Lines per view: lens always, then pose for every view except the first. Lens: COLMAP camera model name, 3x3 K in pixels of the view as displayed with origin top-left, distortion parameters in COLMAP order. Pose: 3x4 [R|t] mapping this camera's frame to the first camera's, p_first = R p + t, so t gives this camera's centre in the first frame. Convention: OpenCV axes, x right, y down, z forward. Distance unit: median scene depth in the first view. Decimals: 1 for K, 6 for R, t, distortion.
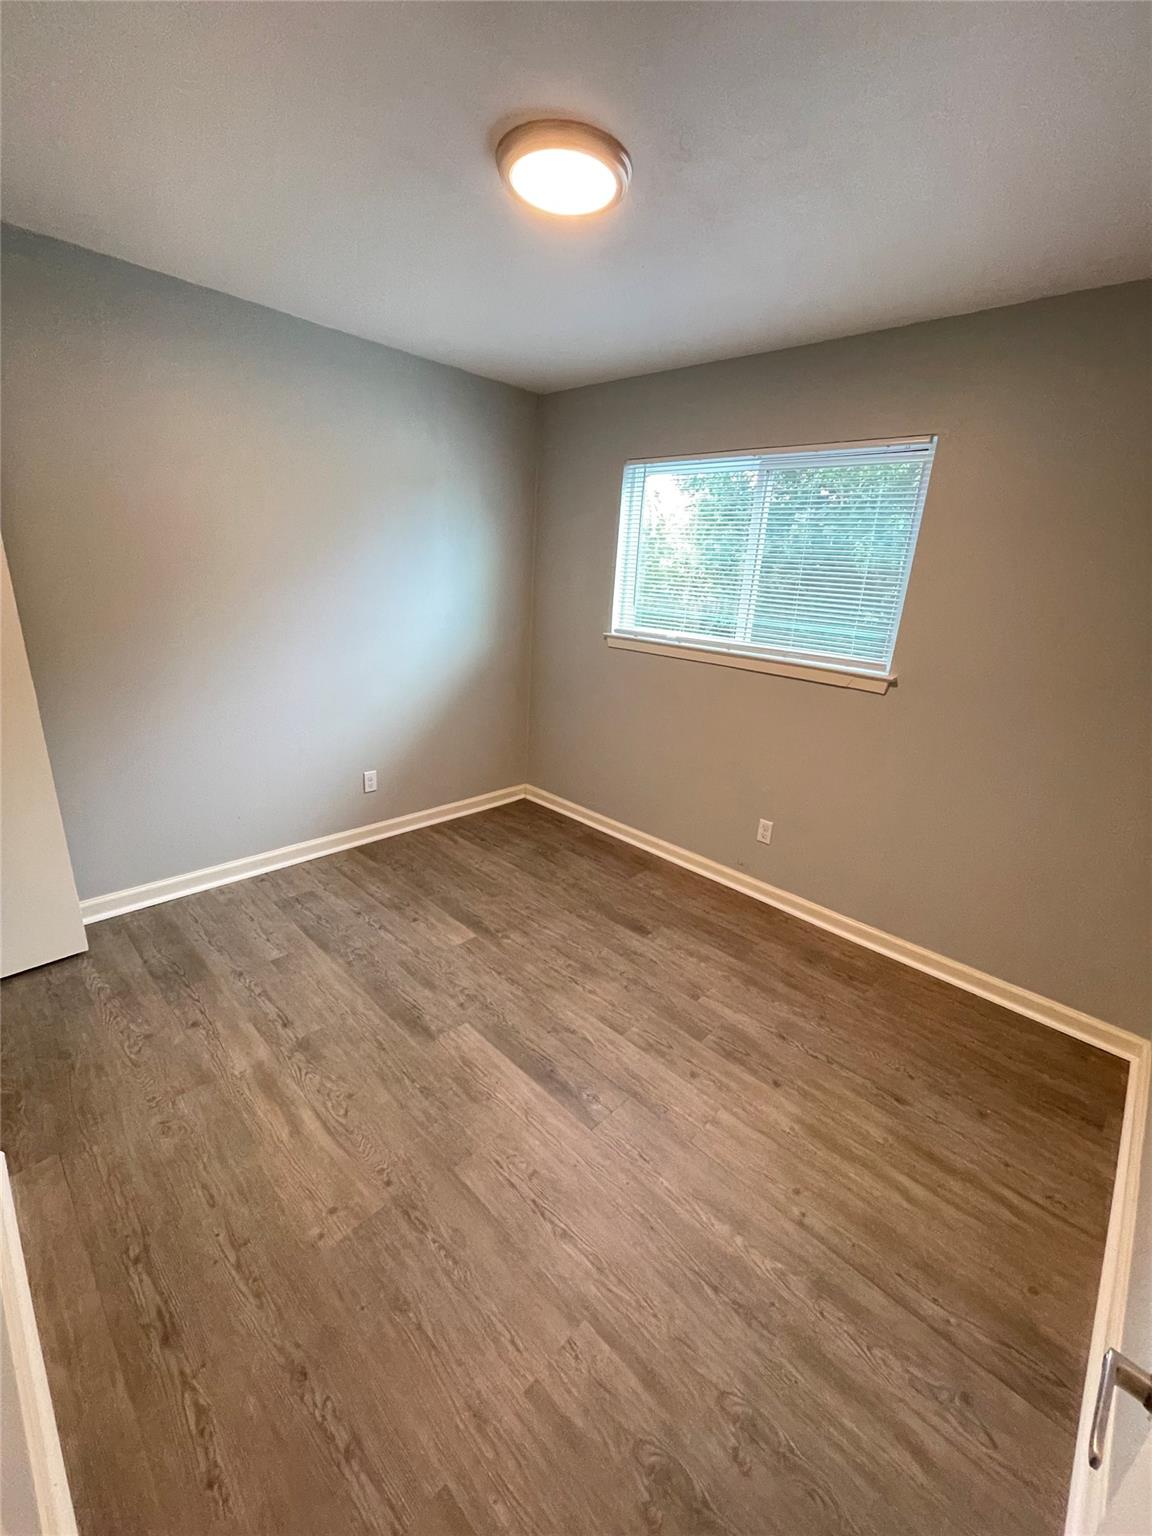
lens RADIAL K [[620.2, 0, 575.7], [0, 620.2, 768.2], [0, 0, 1]] dist [-0.007858, 0.002349]
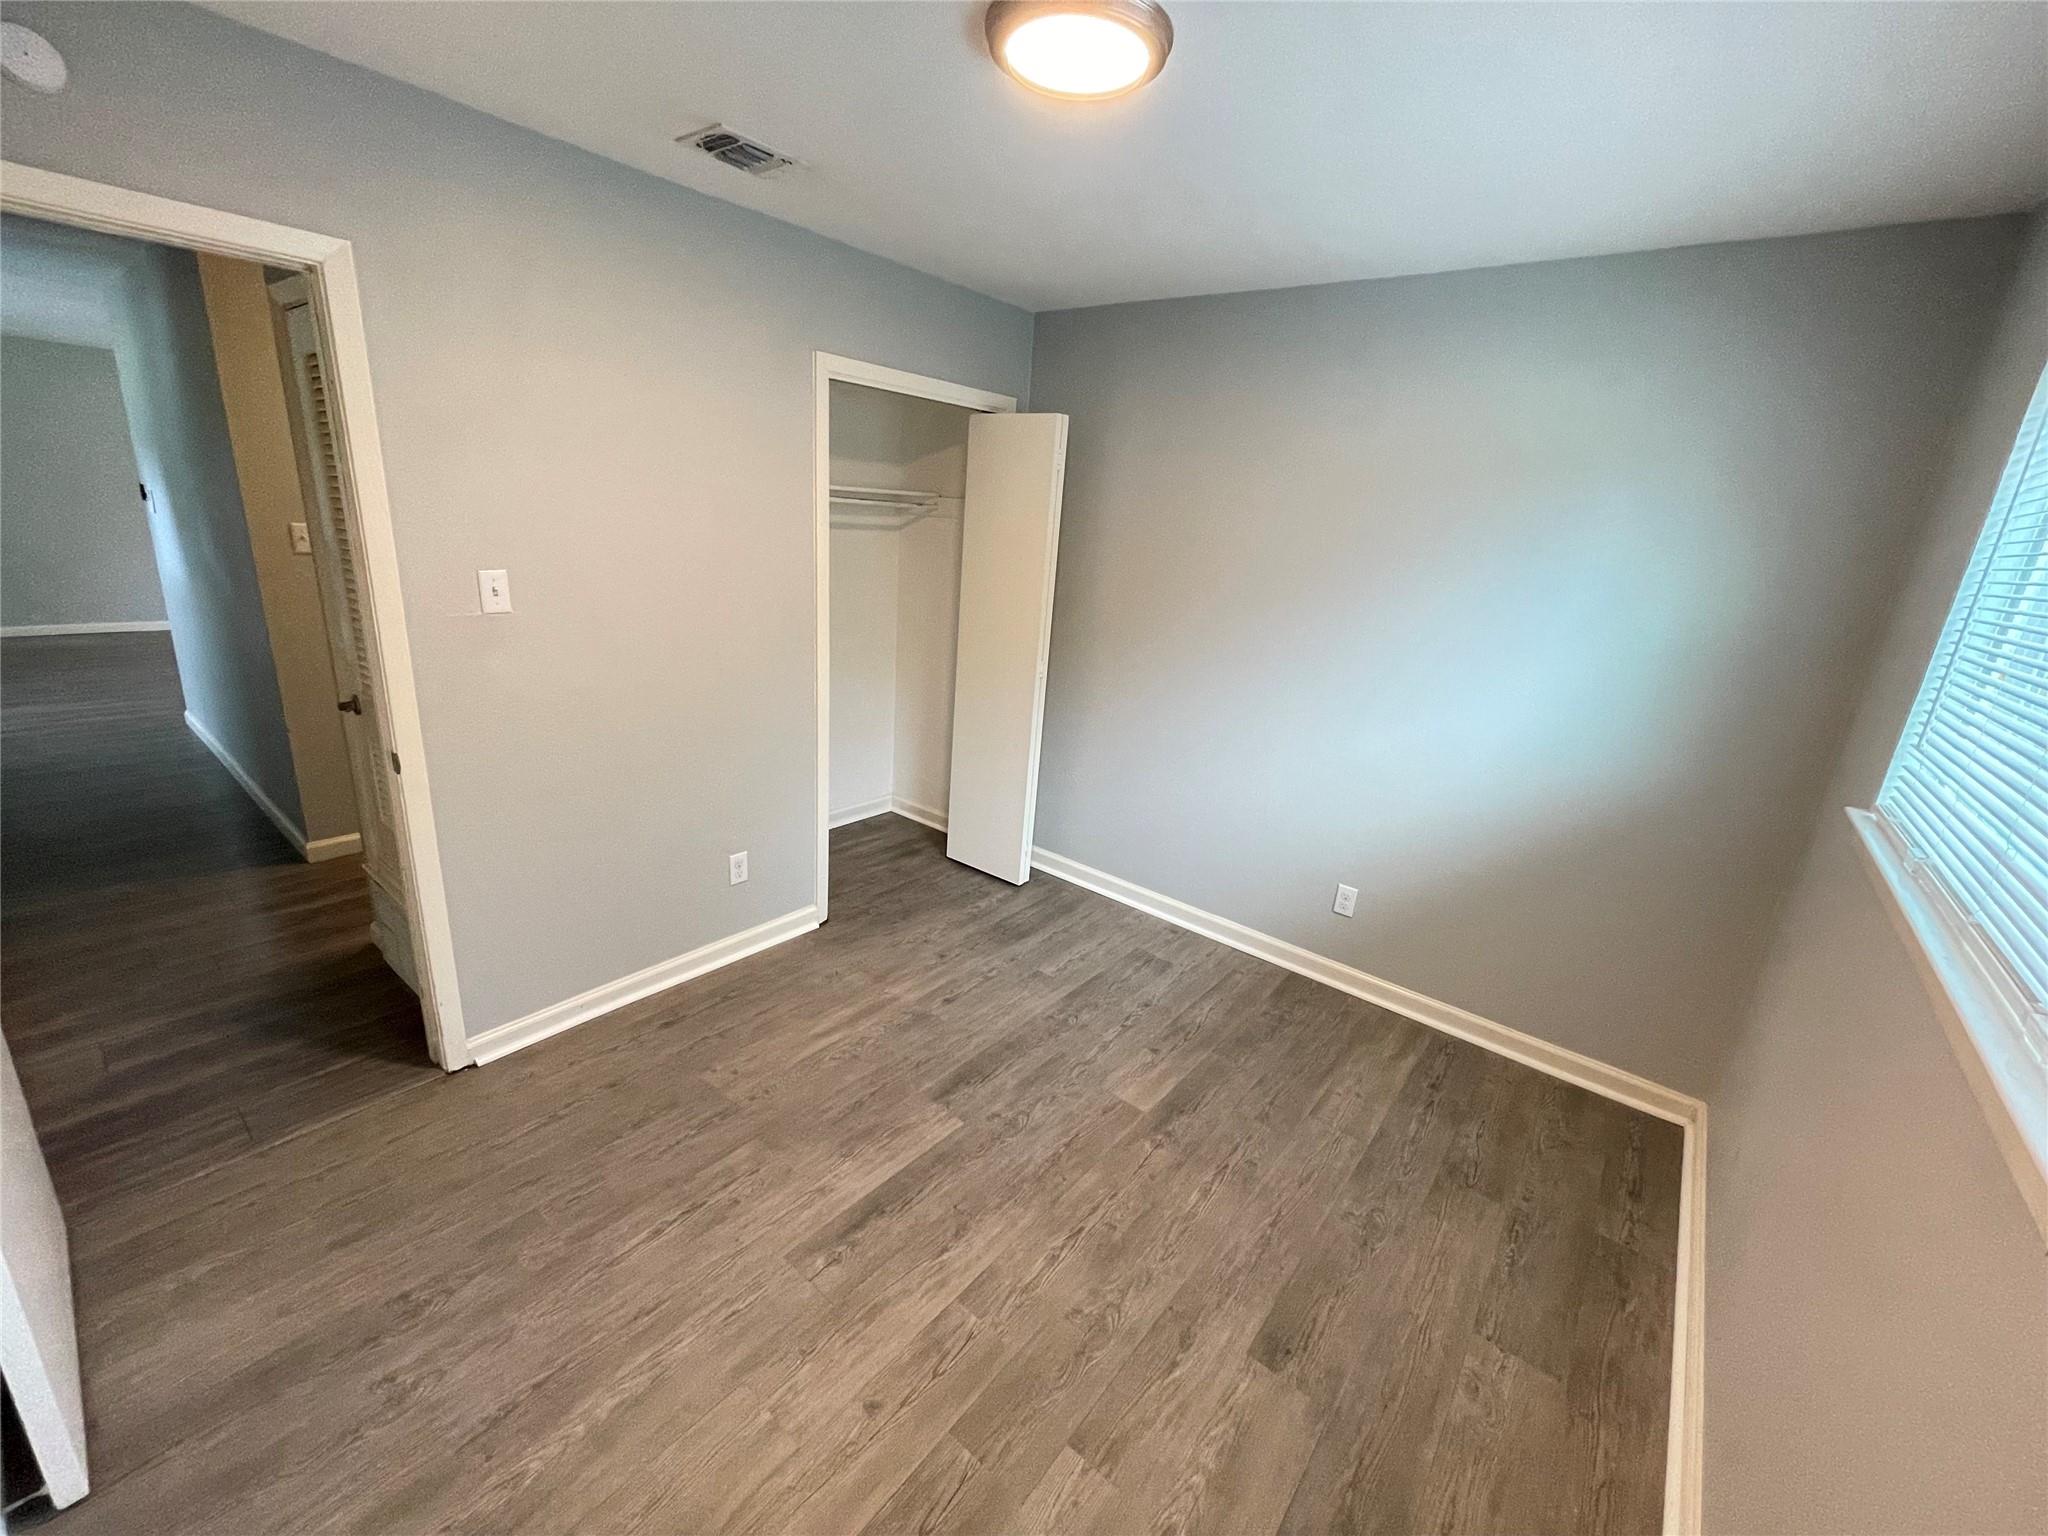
lens RADIAL K [[827.0, 0, 1025.0], [0, 827.0, 765.3], [0, 0, 1]] dist [-0.007858, 0.002349]
pose [[0.094843, 0.241324, -0.965799, 0.683879], [-0.378662, 0.905991, 0.189195, -0.217305], [0.920663, 0.347768, 0.177307, 0.662515]]
